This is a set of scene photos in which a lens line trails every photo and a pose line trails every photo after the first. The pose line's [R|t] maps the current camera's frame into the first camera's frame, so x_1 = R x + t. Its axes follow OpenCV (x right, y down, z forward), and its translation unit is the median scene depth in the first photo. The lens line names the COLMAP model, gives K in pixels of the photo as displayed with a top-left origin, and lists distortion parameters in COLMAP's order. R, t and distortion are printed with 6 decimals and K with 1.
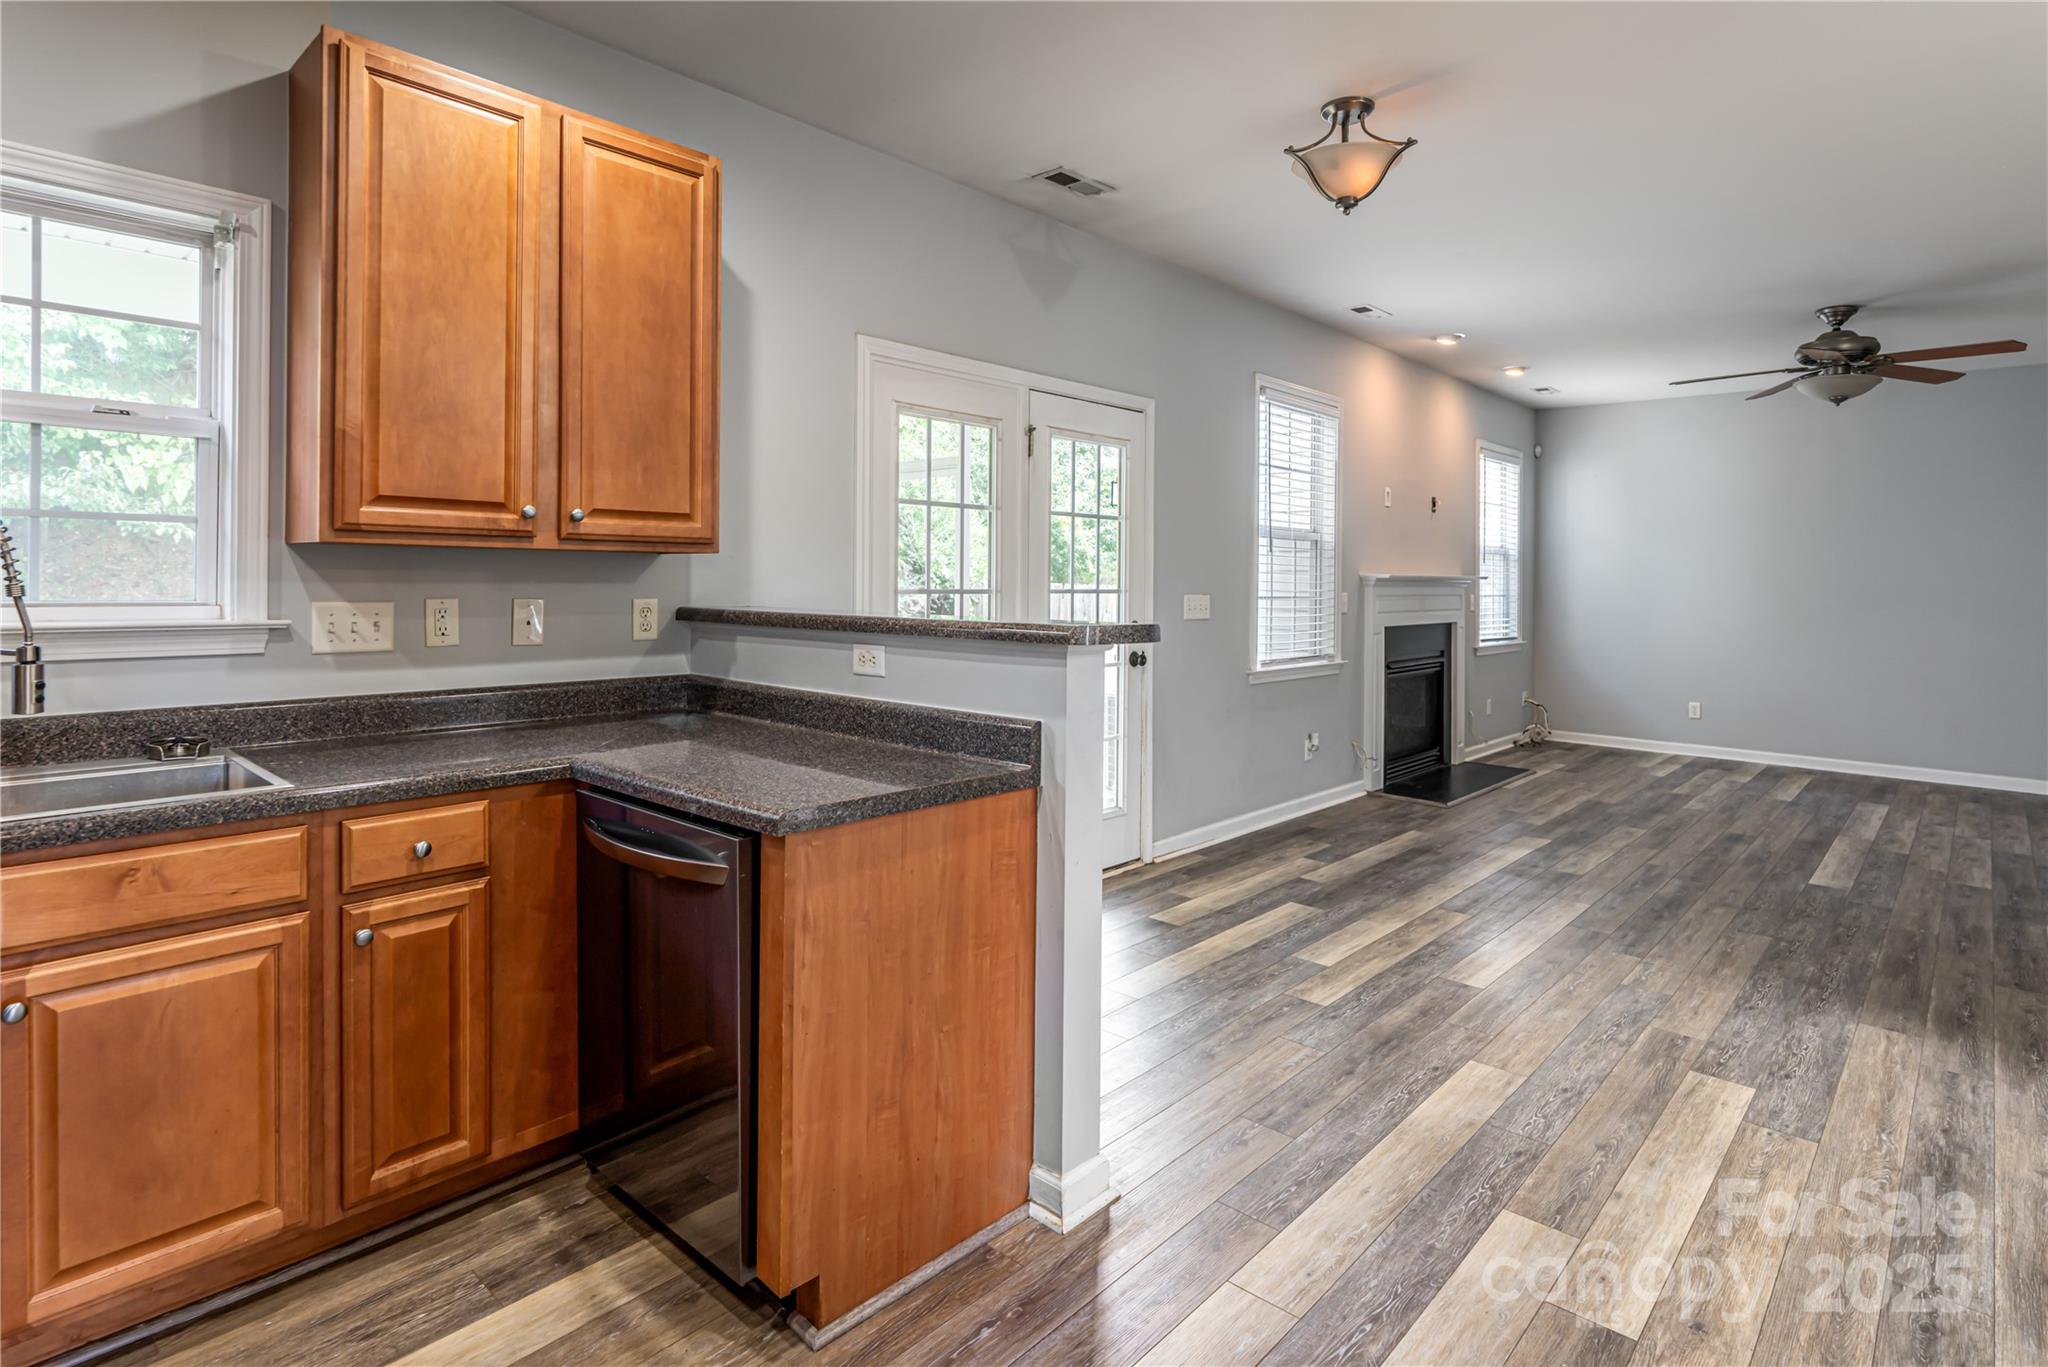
lens RADIAL K [[1026.1, 0, 1066.5], [0, 1026.1, 582.5], [0, 0, 1]] dist [-0.004437, 0.000716]
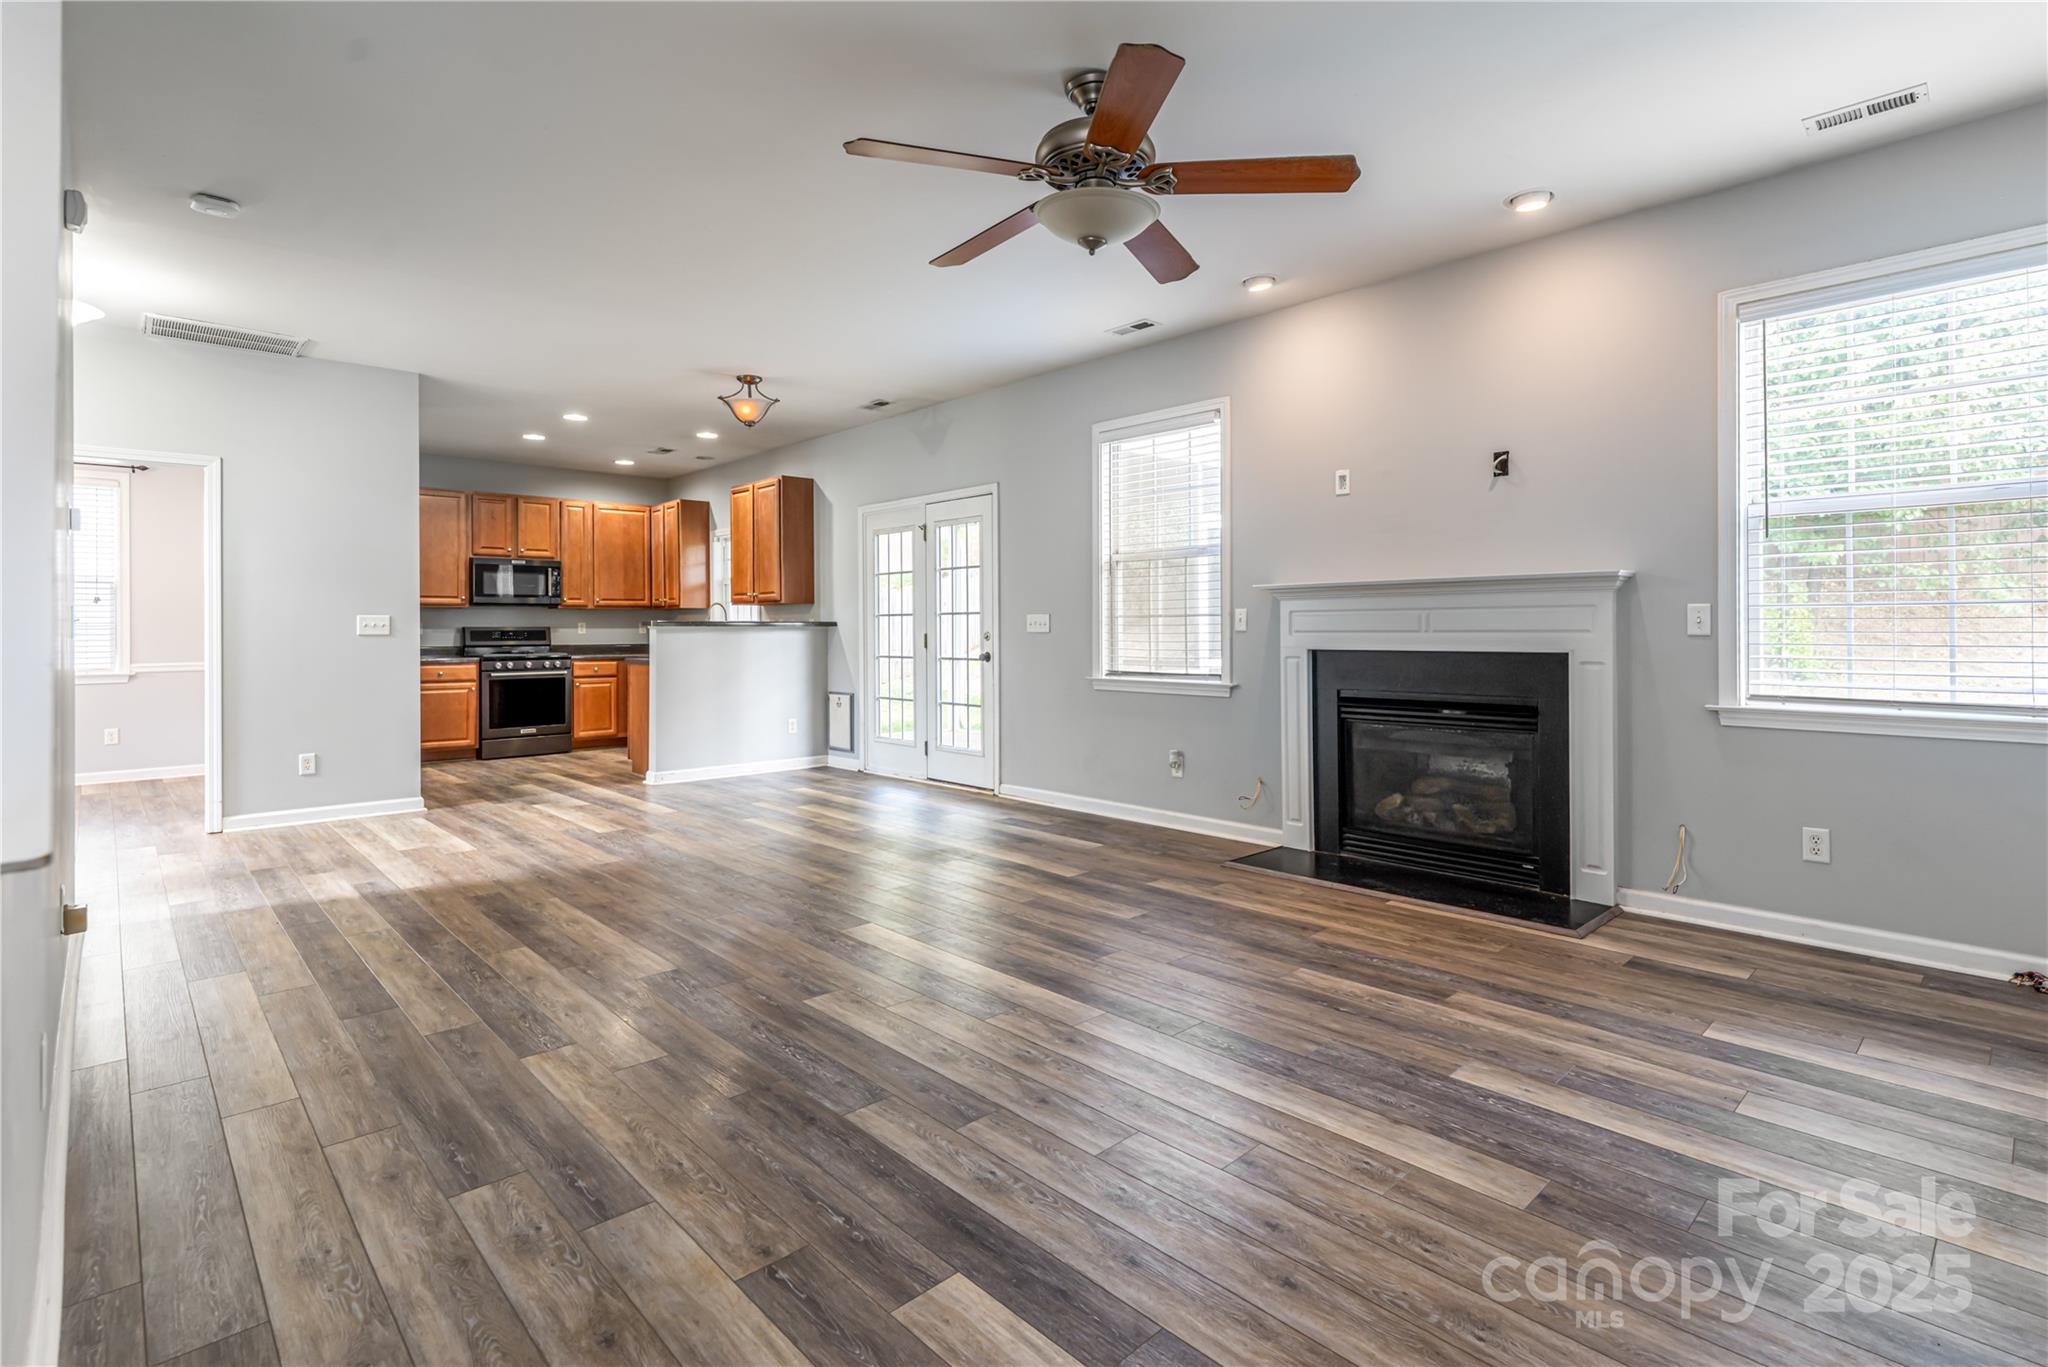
lens RADIAL K [[992.0, 0, 1038.2], [0, 992.0, 624.6], [0, 0, 1]] dist [-0.001348, -0.000708]
pose [[-0.074172, -0.019493, -0.997055, 1.357017], [-0.001898, 0.999810, -0.019406, 0.048444], [0.997244, 0.000453, -0.074194, 1.049471]]
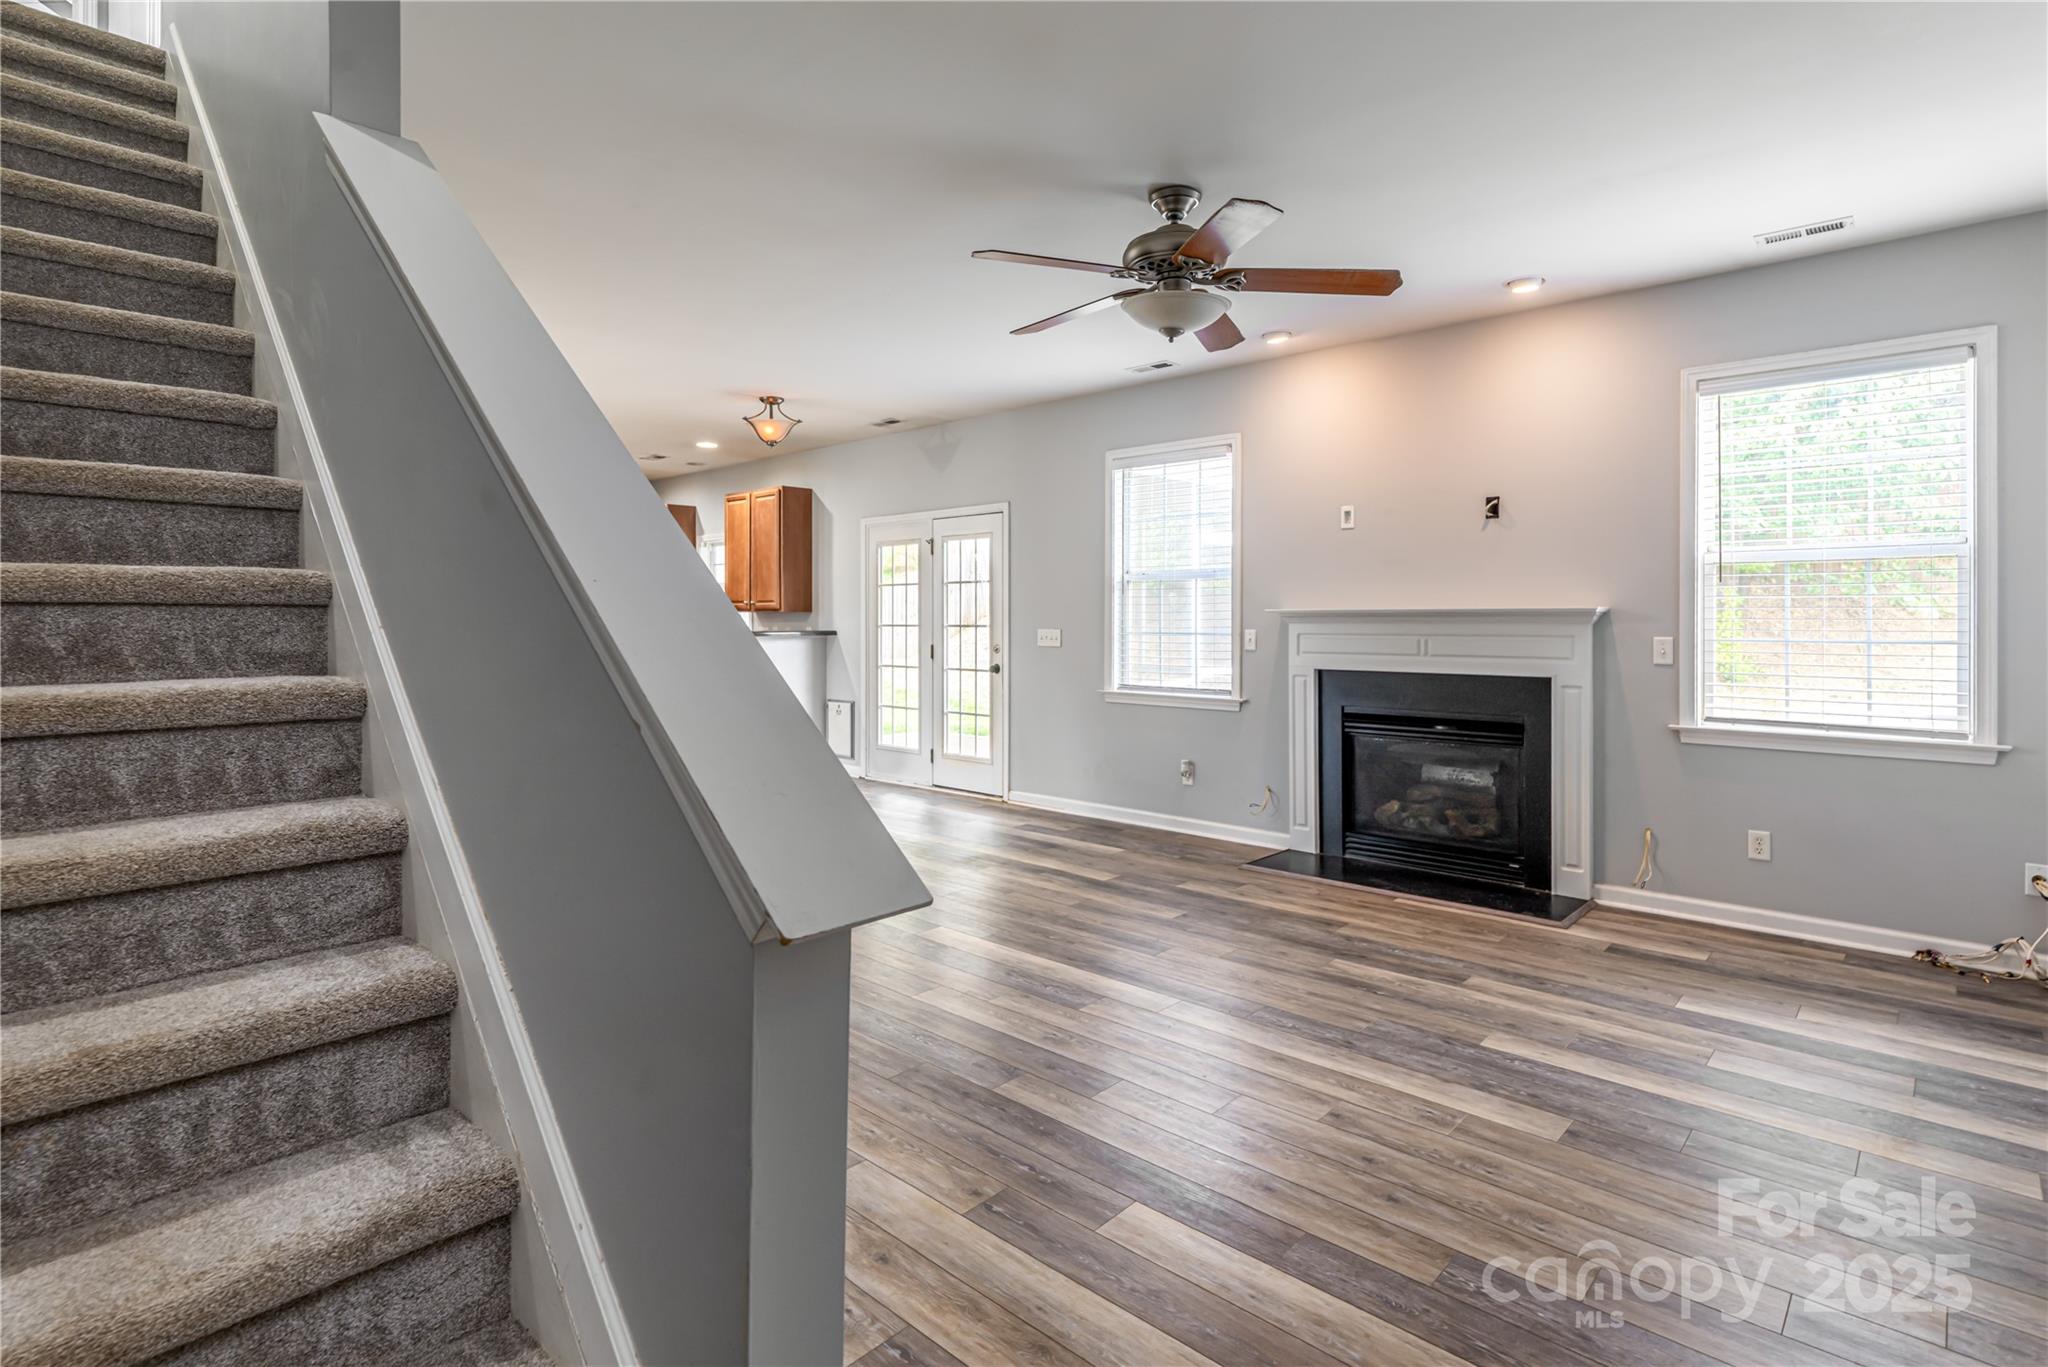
lens RADIAL K [[1026.1, 0, 1048.8], [0, 1026.1, 615.5], [0, 0, 1]] dist [-0.004437, 0.000716]
pose [[-0.000239, -0.017559, -0.999846, 1.466486], [-0.005407, 0.999831, -0.017557, 0.017246], [0.999985, 0.005401, -0.000334, 0.957011]]
